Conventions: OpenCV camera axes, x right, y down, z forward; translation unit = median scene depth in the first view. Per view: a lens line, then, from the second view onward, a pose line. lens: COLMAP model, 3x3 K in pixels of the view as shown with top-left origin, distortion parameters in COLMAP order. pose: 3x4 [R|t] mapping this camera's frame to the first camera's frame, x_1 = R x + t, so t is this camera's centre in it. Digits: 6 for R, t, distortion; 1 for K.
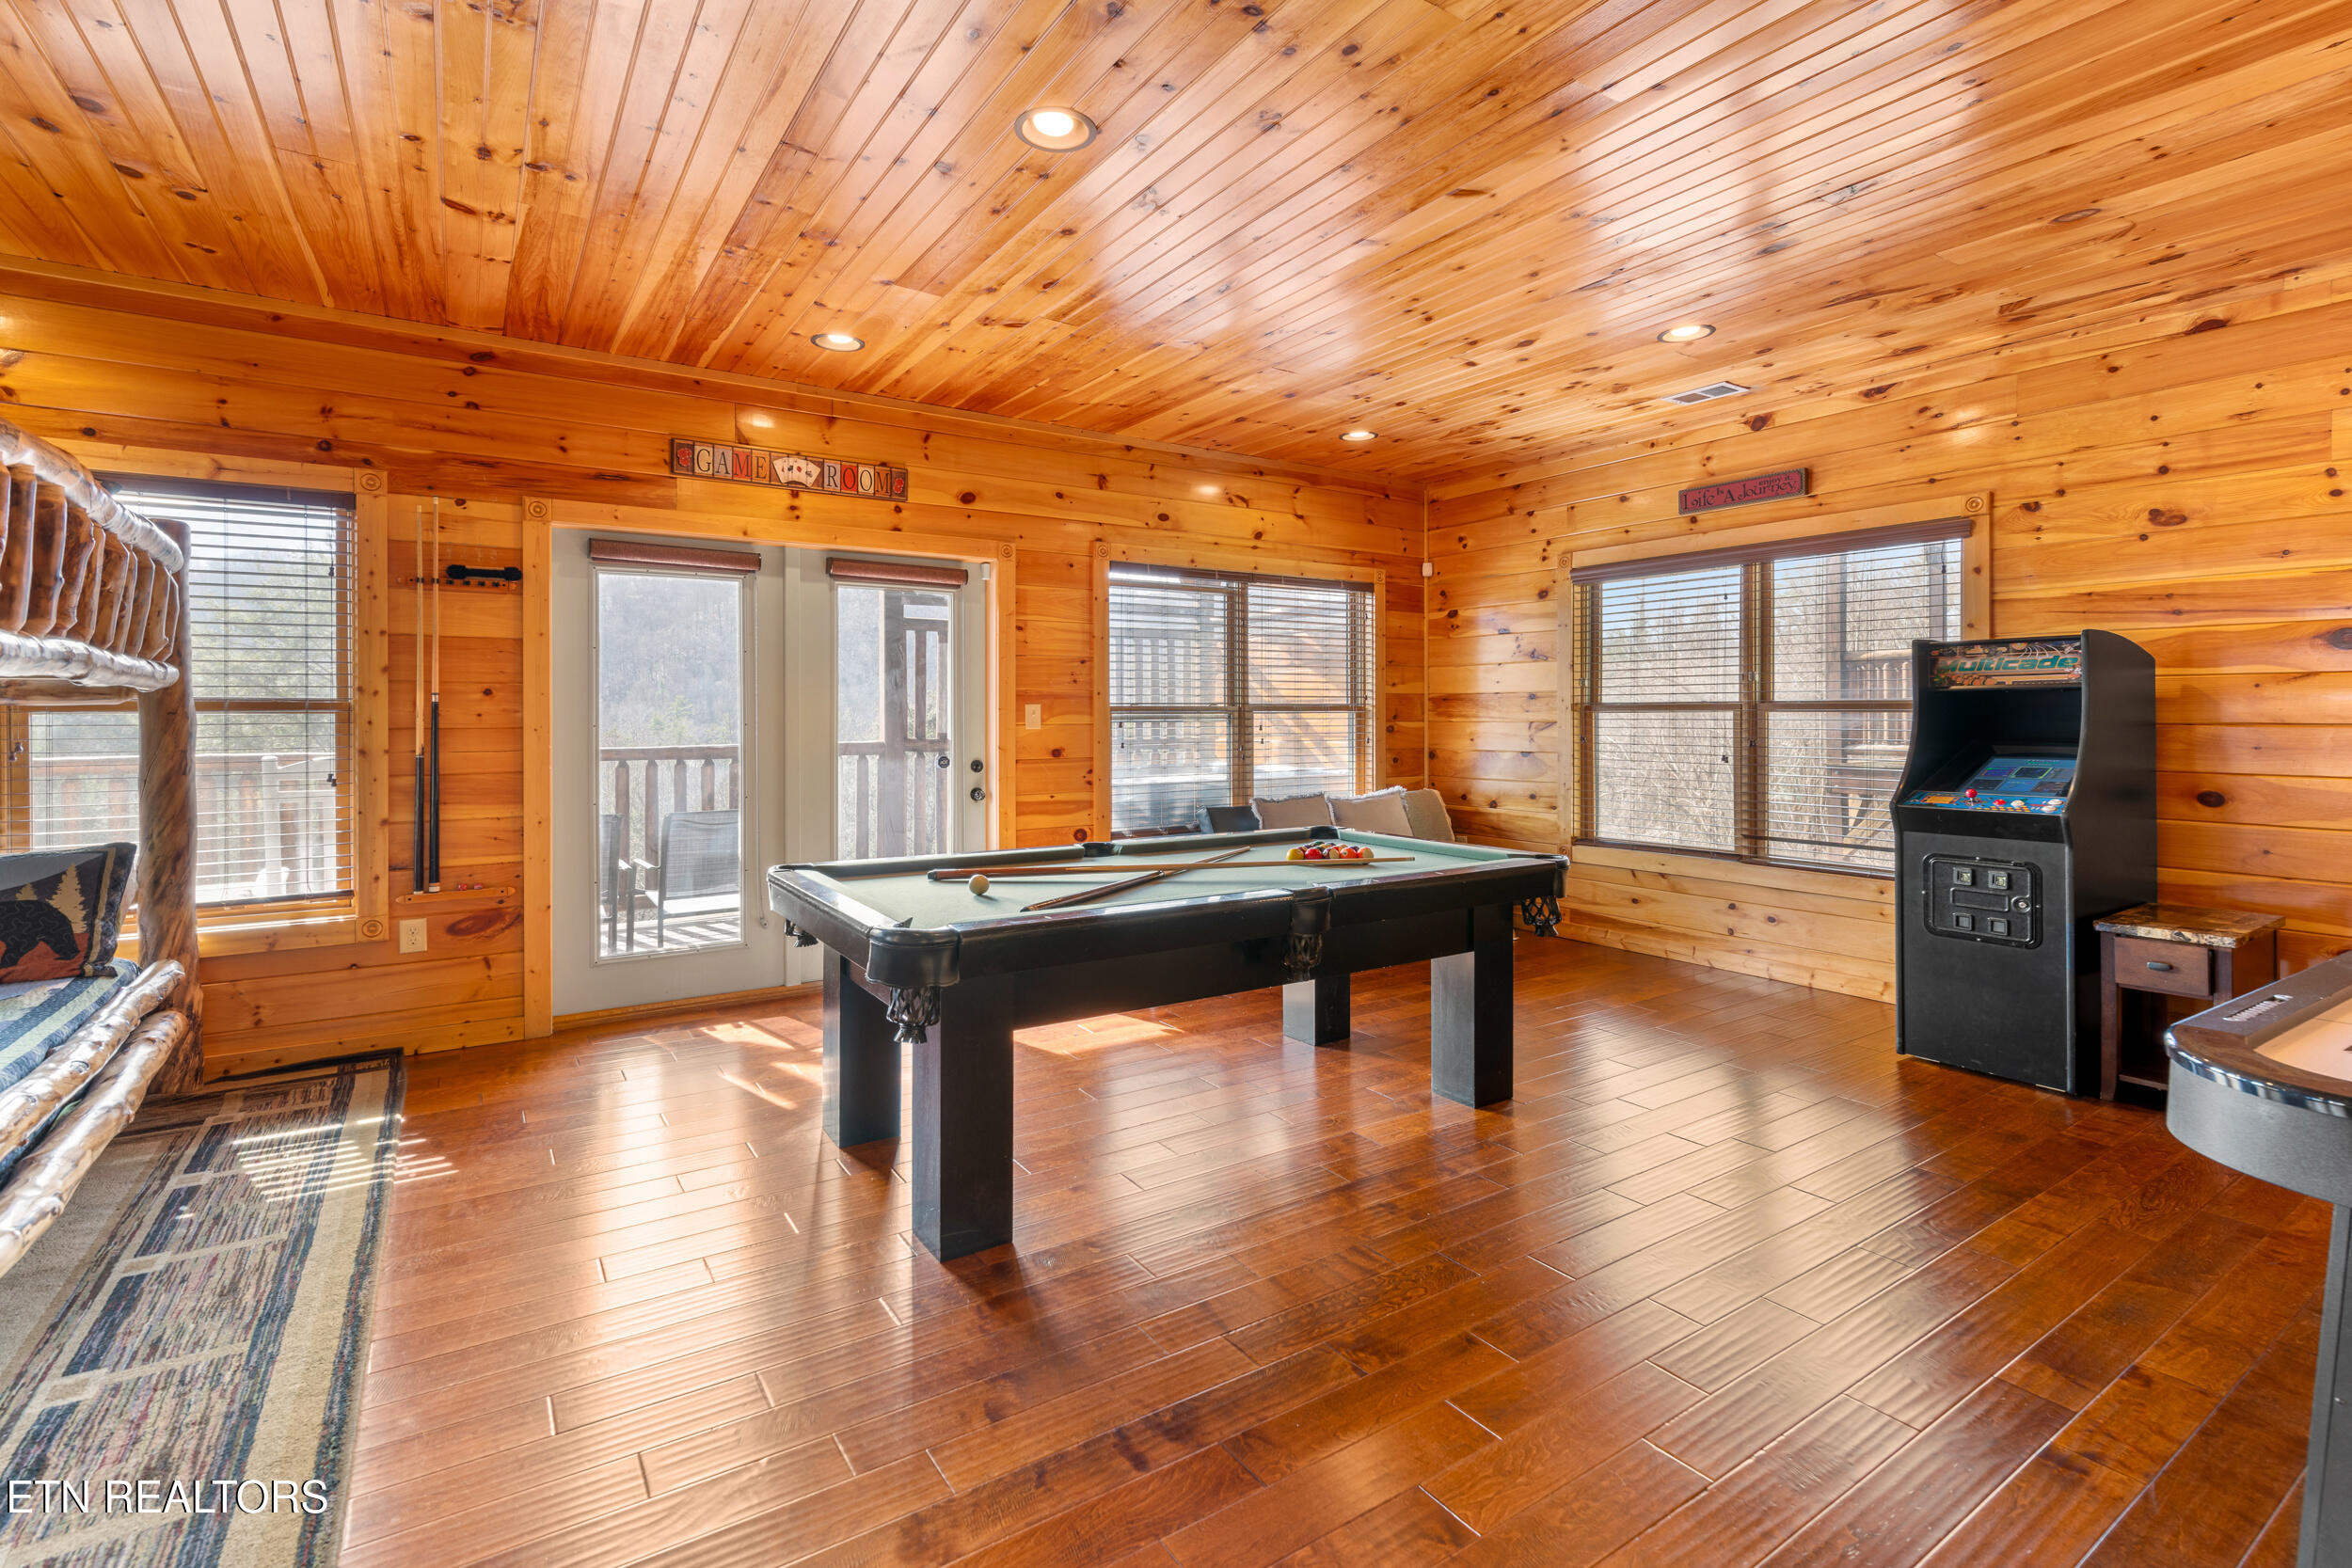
lens RADIAL K [[1031.2, 0, 1163.8], [0, 1031.2, 719.7], [0, 0, 1]] dist [0.001149, -0.000049]
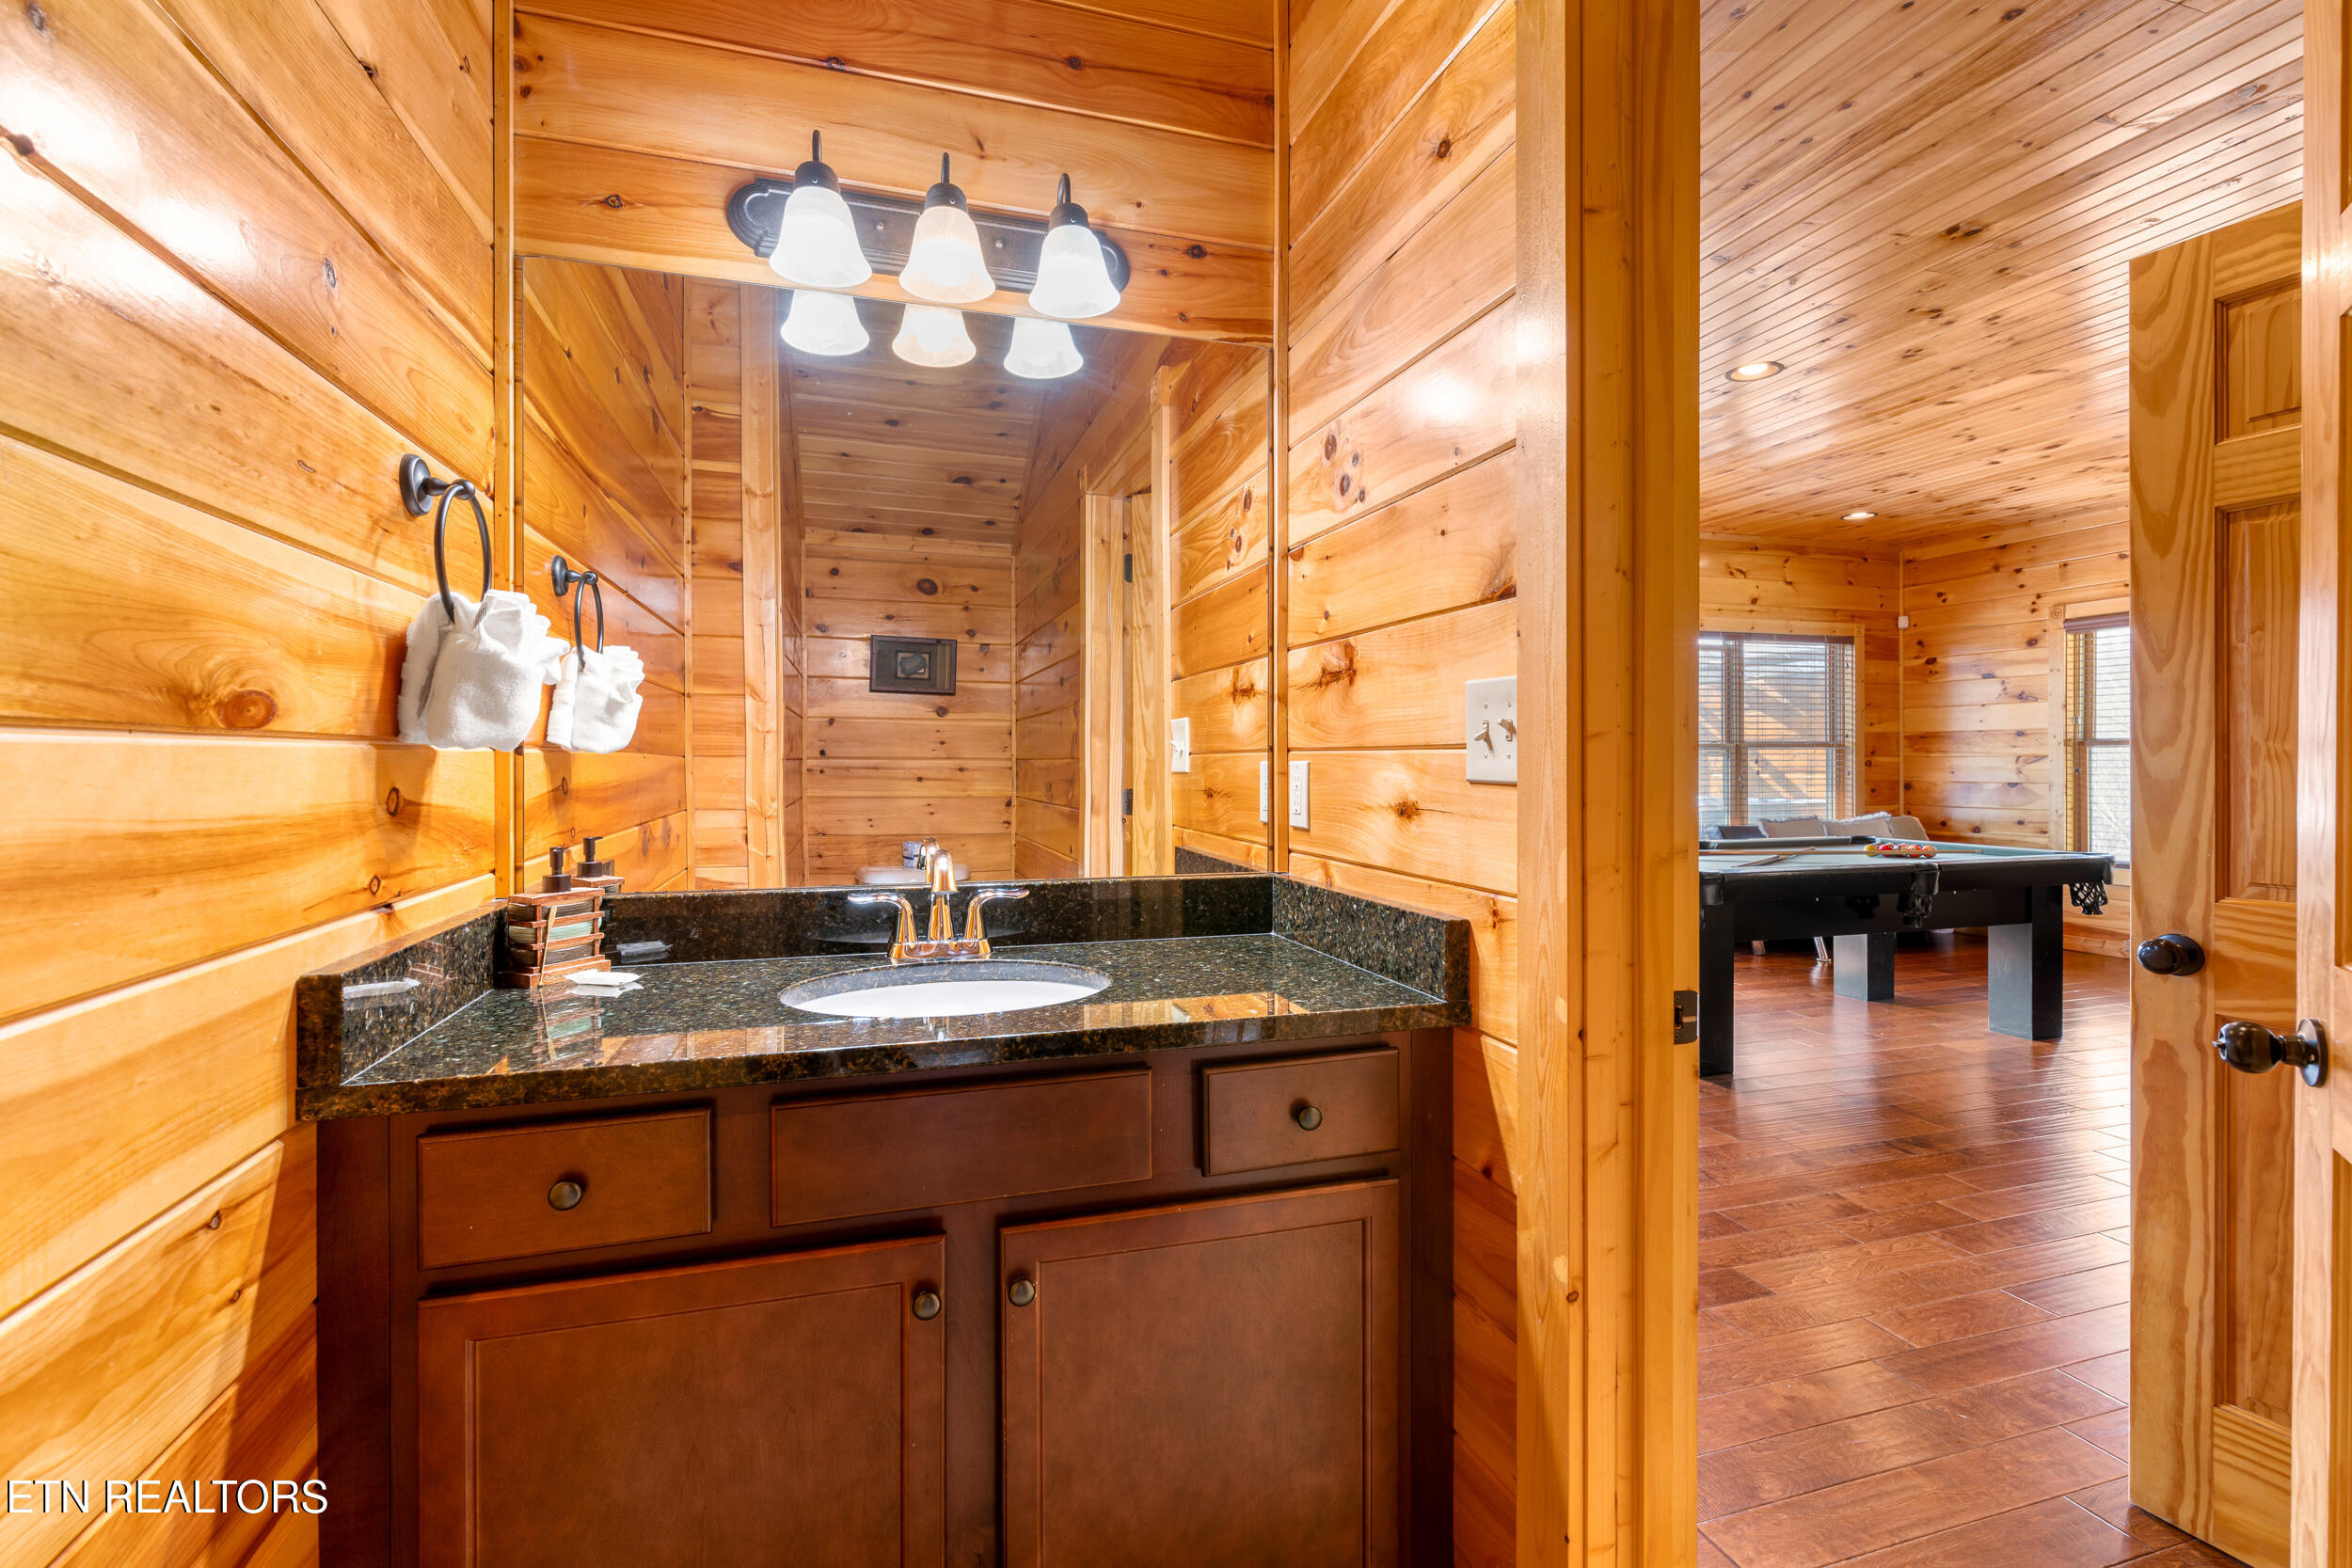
lens RADIAL K [[1031.2, 0, 1190.8], [0, 1031.2, 761.9], [0, 0, 1]] dist [0.001149, -0.000049]
pose [[0.966872, -0.001029, -0.255261, -0.233195], [-0.000084, 0.999991, -0.004349, 0.013776], [0.255263, 0.004226, 0.966862, -0.322233]]
